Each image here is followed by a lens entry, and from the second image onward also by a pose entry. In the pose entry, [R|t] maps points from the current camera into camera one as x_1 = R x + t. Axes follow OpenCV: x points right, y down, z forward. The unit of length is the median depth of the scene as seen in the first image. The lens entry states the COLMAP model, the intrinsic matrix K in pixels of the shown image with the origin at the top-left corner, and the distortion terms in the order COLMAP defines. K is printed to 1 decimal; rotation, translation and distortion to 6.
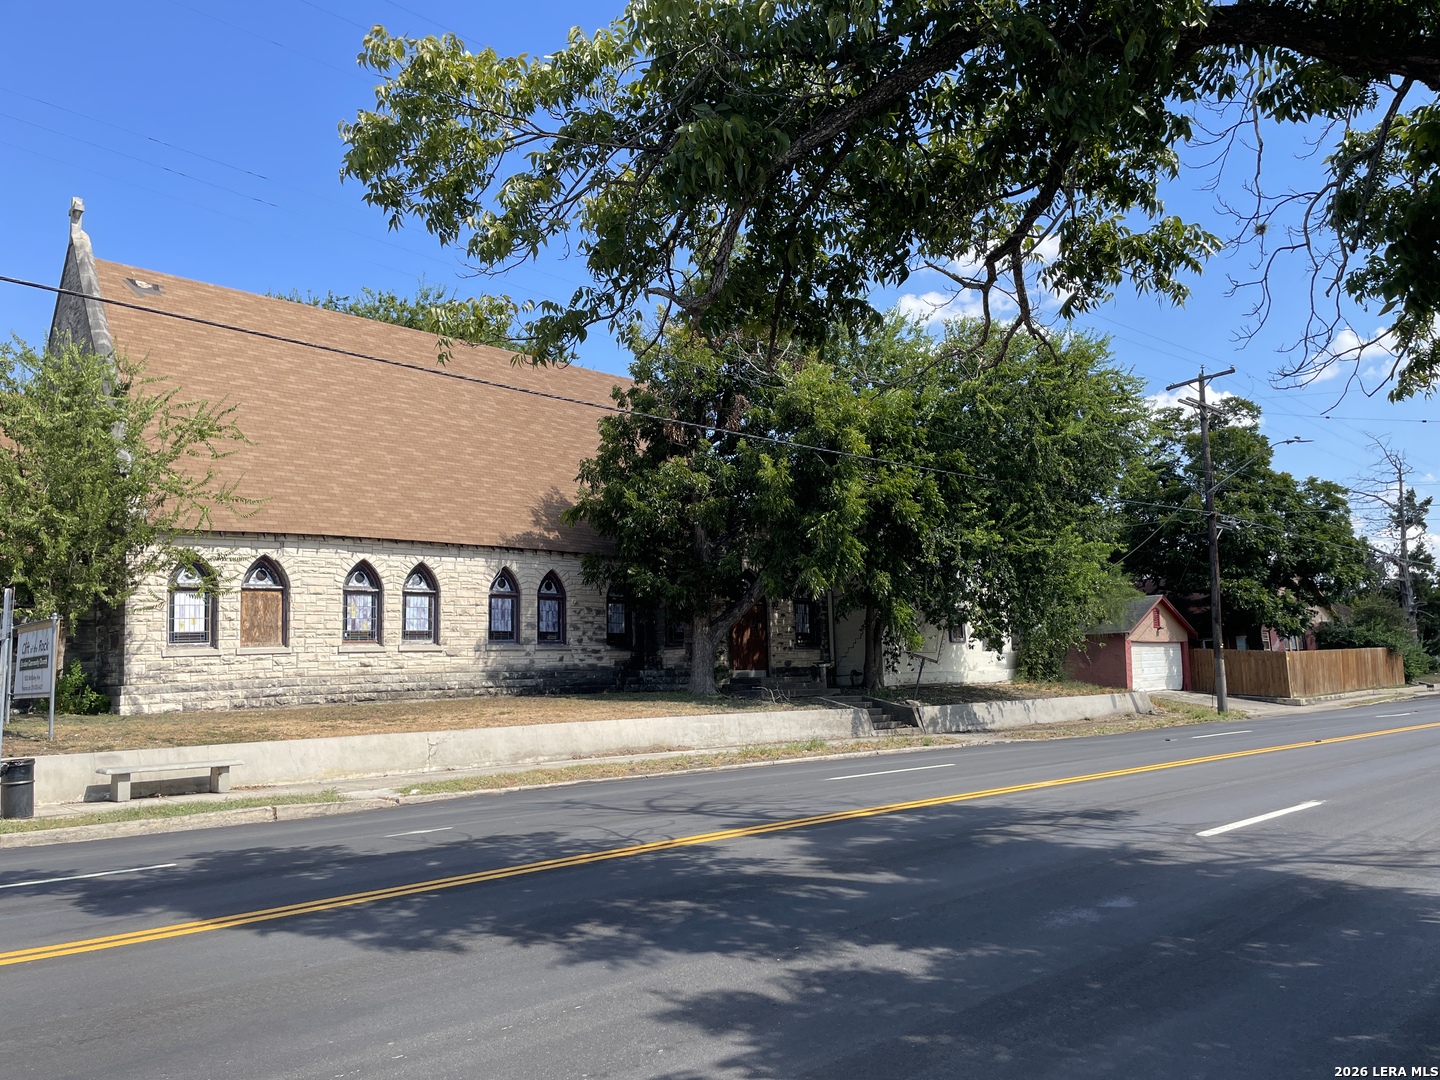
lens RADIAL K [[1096.6, 0, 722.4], [0, 1096.6, 540.5], [0, 0, 1]] dist [0.038343, -0.036476]
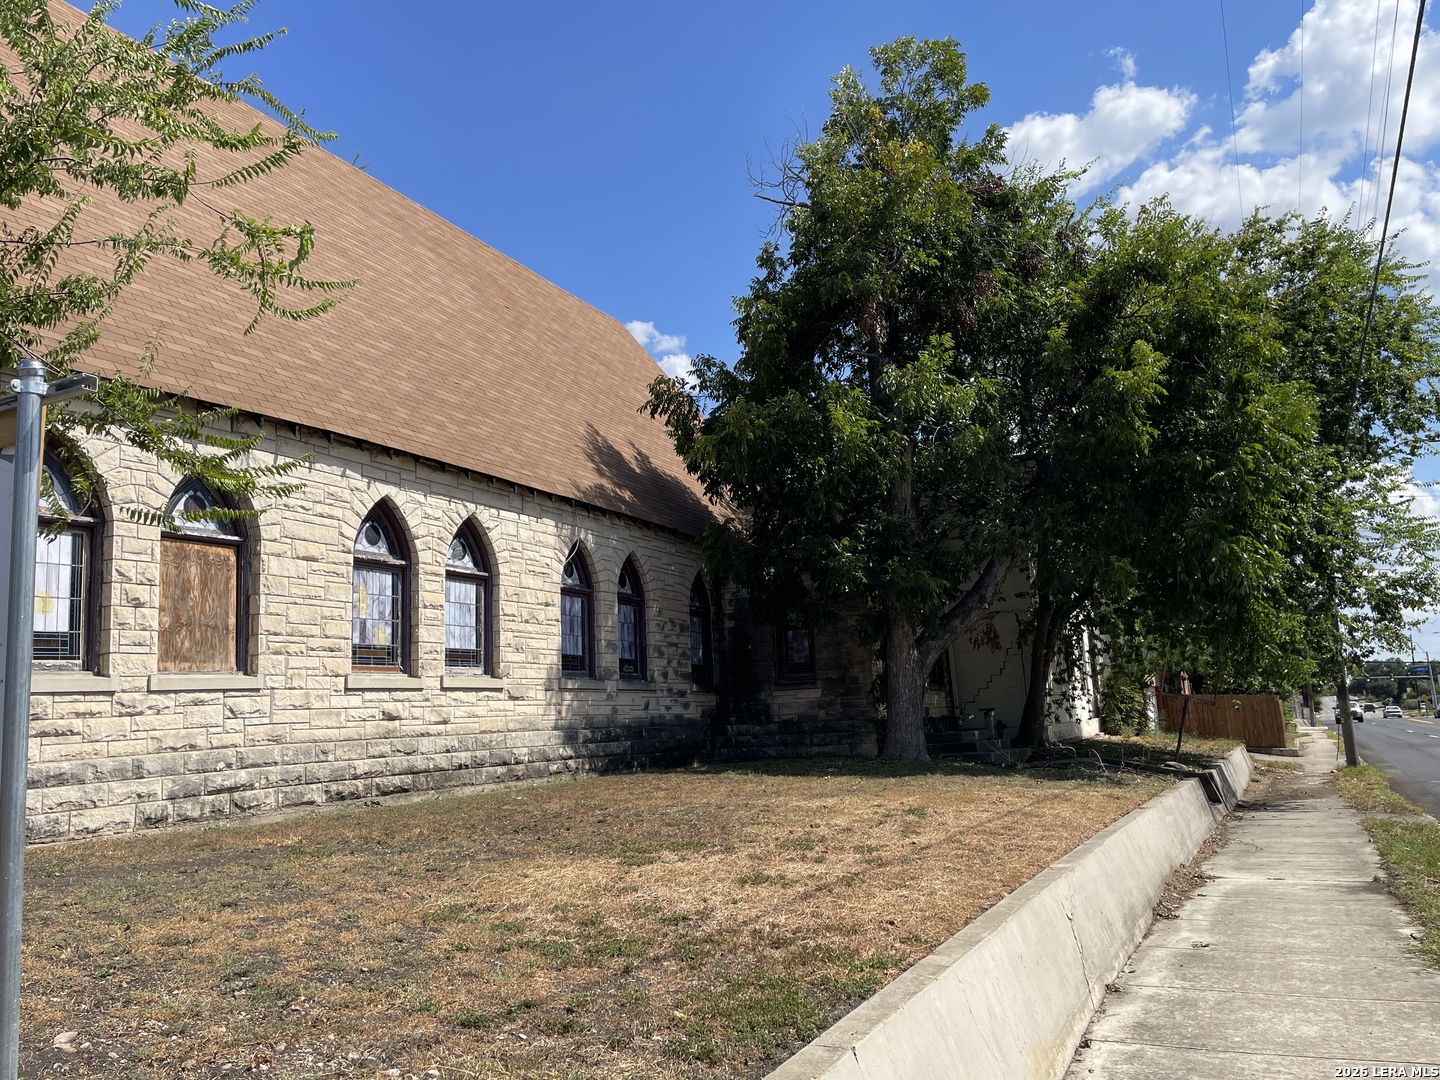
lens RADIAL K [[1096.6, 0, 717.9], [0, 1096.6, 544.7], [0, 0, 1]] dist [0.038343, -0.036476]
pose [[0.949105, 0.036515, 0.312837, -0.329732], [-0.020326, 0.998287, -0.054857, 0.060199], [-0.314304, 0.045707, 0.948221, 0.485134]]
